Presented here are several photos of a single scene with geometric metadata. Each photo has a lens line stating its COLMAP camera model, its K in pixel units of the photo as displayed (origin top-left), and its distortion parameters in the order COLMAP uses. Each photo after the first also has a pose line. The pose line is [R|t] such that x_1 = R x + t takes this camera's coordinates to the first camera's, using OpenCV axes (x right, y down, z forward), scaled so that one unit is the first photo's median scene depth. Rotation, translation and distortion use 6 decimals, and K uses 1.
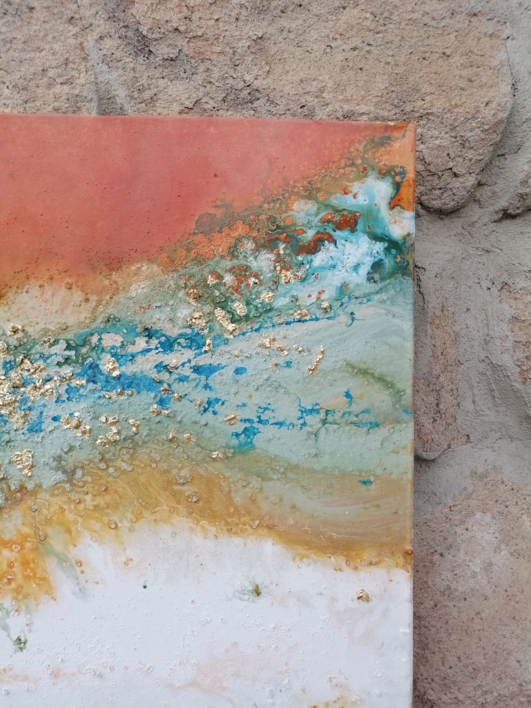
lens RADIAL K [[551.0, 0, 273.1], [0, 551.0, 352.2], [0, 0, 1]] dist [-0.034357, 0.042818]
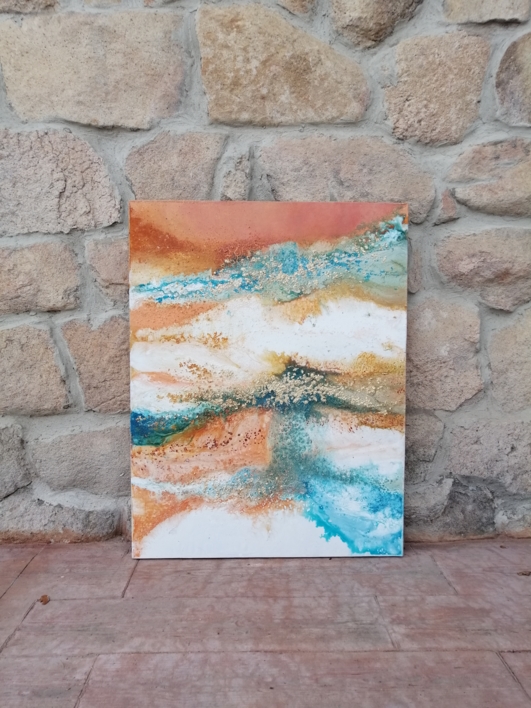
lens RADIAL K [[551.0, 0, 263.0], [0, 551.0, 357.2], [0, 0, 1]] dist [-0.034357, 0.042818]
pose [[0.998737, 0.010431, -0.049139, -0.635722], [-0.009661, 0.999827, 0.015894, 0.705093], [0.049296, -0.015400, 0.998665, -3.271684]]
